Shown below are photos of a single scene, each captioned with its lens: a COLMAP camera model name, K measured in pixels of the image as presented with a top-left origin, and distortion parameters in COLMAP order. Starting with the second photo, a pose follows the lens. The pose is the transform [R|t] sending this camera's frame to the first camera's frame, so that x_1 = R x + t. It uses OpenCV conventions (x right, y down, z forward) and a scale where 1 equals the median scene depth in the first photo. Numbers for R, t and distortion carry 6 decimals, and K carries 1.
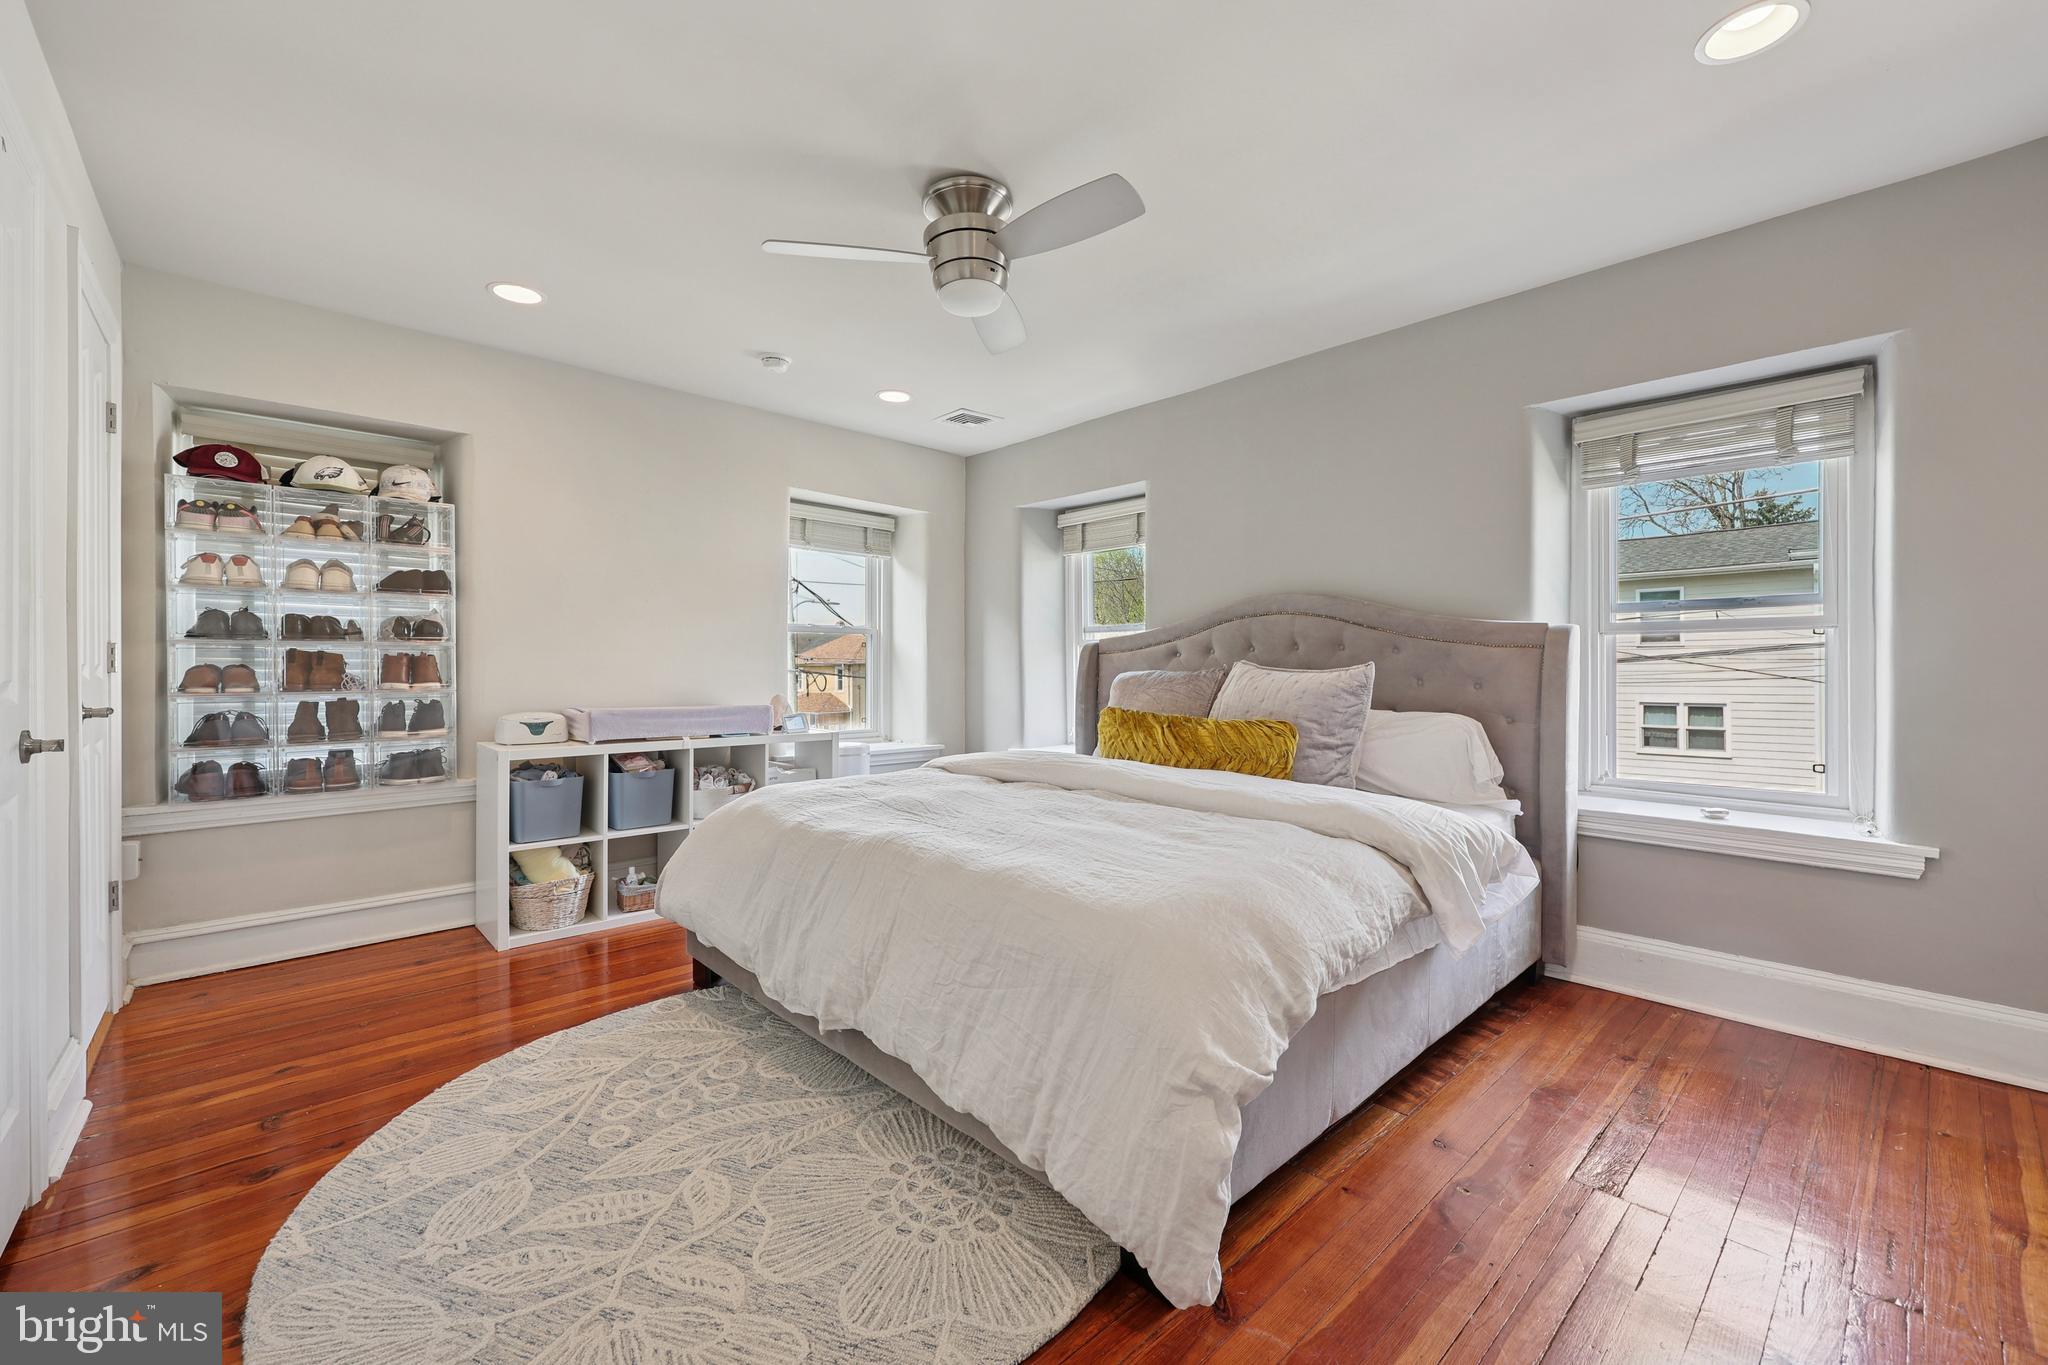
lens RADIAL K [[831.6, 0, 1035.4], [0, 831.6, 672.2], [0, 0, 1]] dist [0.000011, -0.000013]
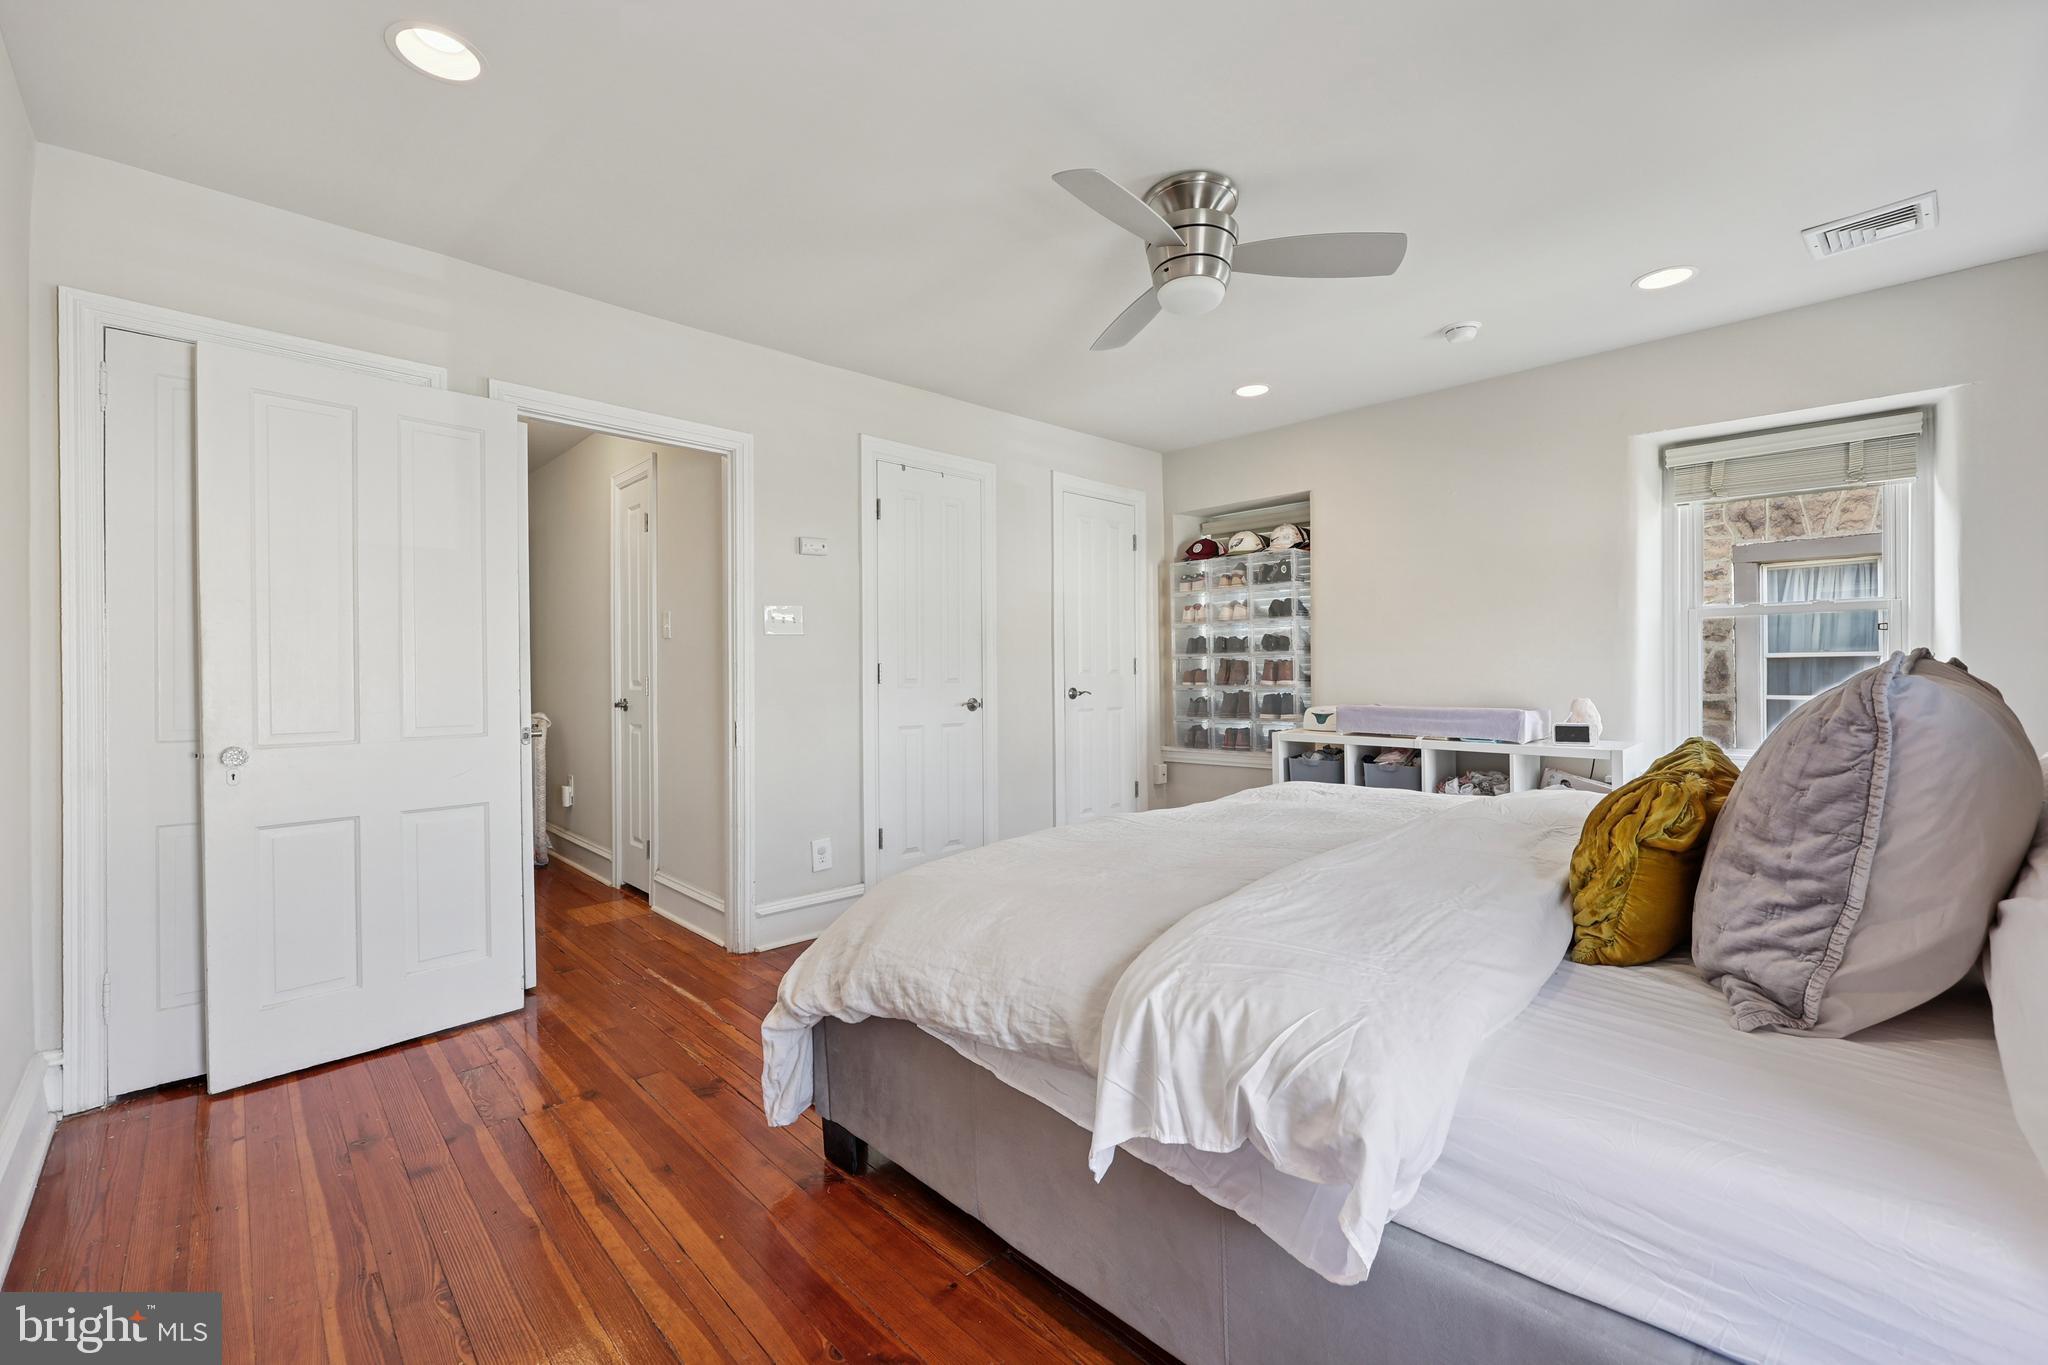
lens RADIAL K [[831.6, 0, 1035.4], [0, 831.6, 672.2], [0, 0, 1]] dist [0.000011, -0.000013]
pose [[0.011879, -0.001995, -0.999927, 0.673623], [-0.000982, 0.999998, -0.002007, 0.002229], [0.999929, 0.001006, 0.011877, 0.596950]]
